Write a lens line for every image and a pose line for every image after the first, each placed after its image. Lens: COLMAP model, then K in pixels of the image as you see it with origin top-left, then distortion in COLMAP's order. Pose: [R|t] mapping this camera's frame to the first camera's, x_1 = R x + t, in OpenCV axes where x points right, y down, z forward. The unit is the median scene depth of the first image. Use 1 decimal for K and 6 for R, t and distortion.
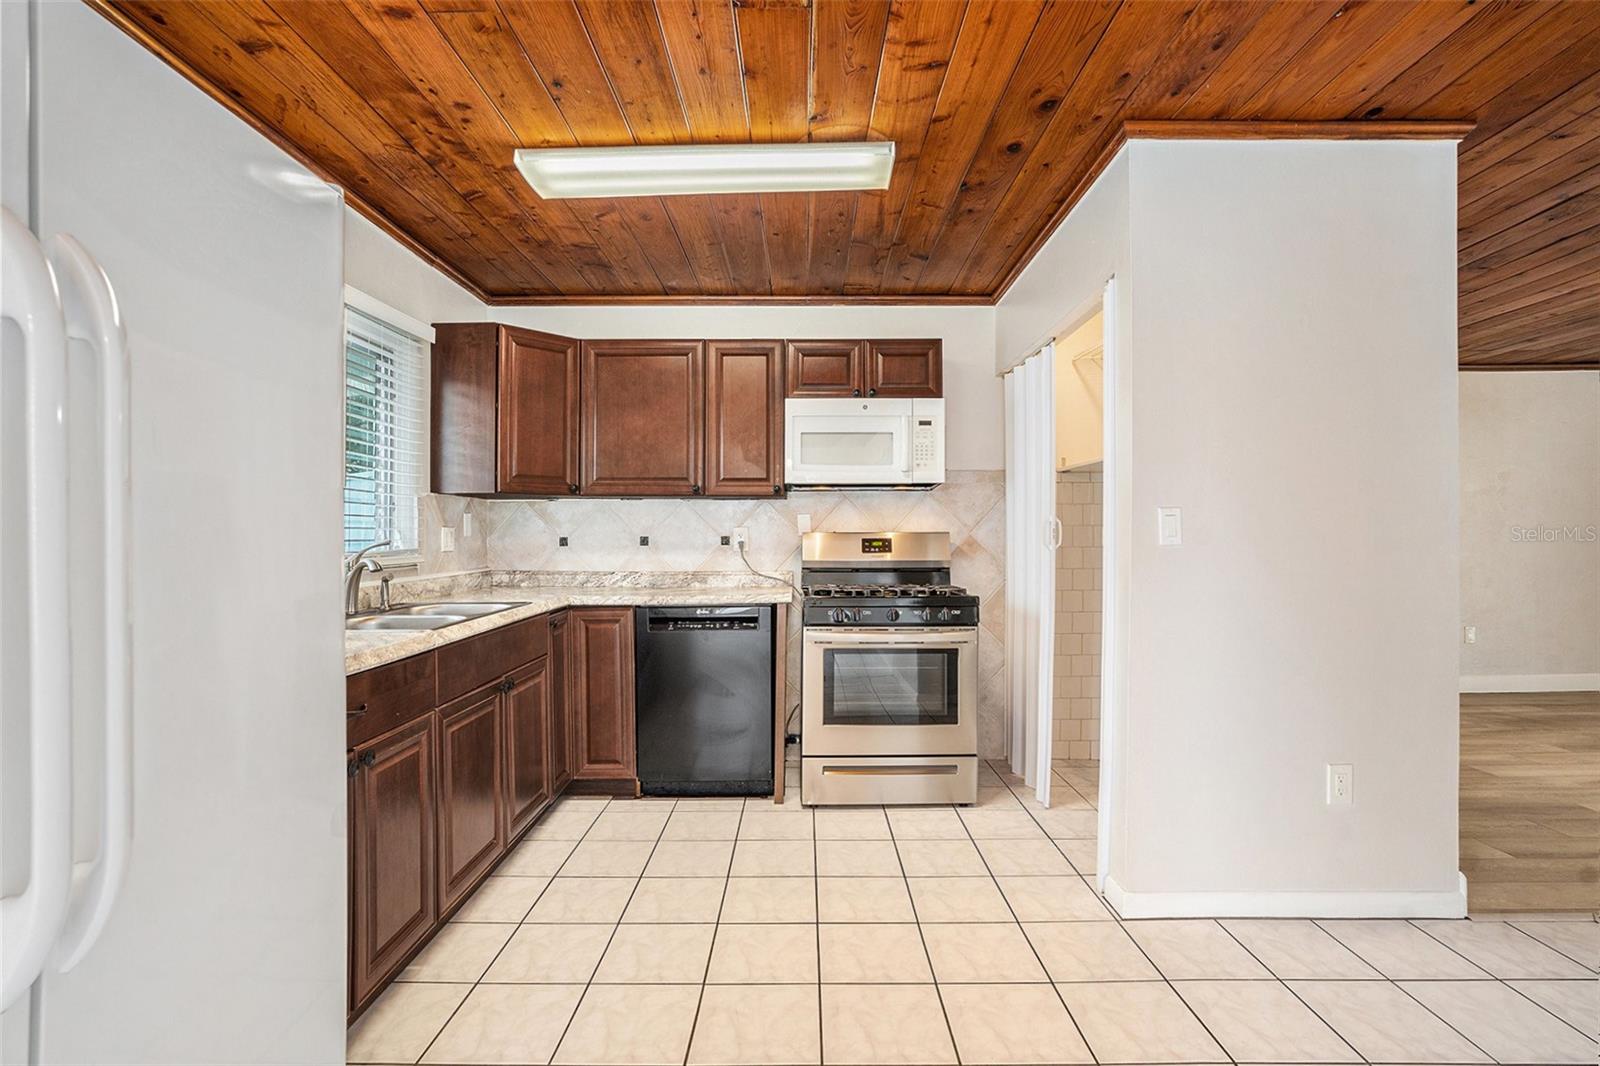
lens RADIAL K [[754.7, 0, 791.2], [0, 754.7, 525.1], [0, 0, 1]] dist [-0.068159, 0.033078]
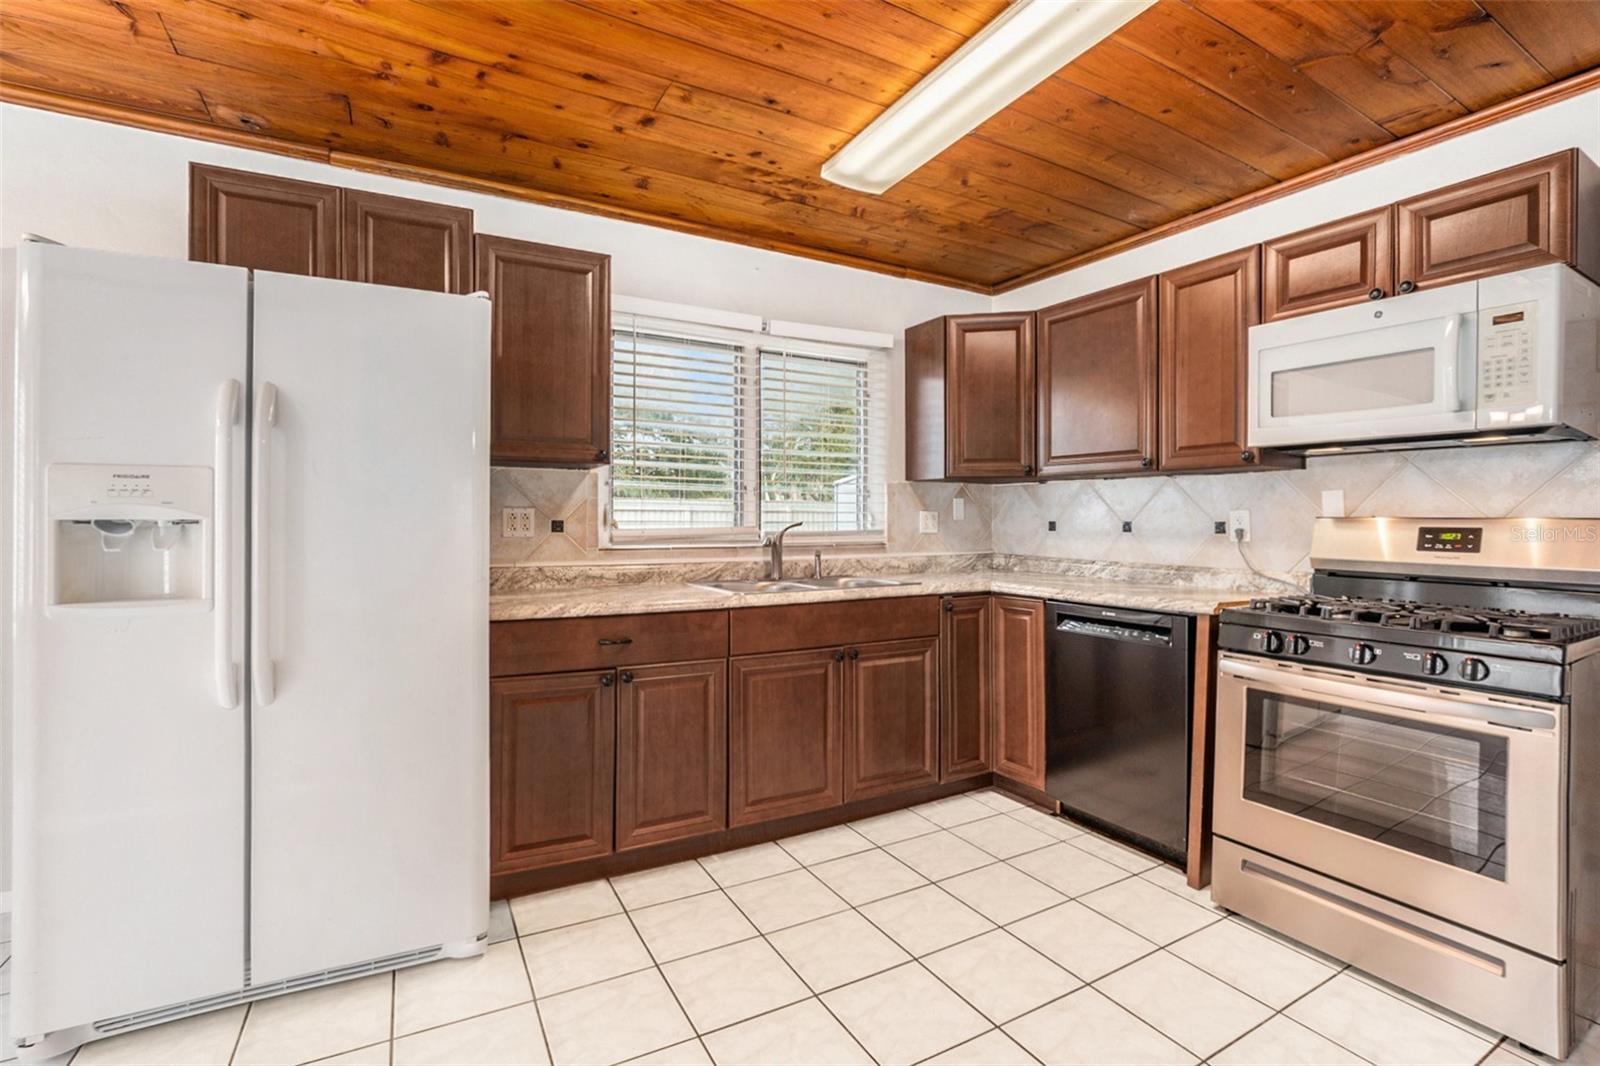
lens RADIAL K [[722.6, 0, 799.2], [0, 722.6, 517.8], [0, 0, 1]] dist [-0.063950, 0.018548]
pose [[0.491947, 0.003611, -0.870617, 0.355846], [0.004756, 0.999965, 0.006835, 0.004133], [0.870612, -0.007503, 0.491913, 0.301445]]
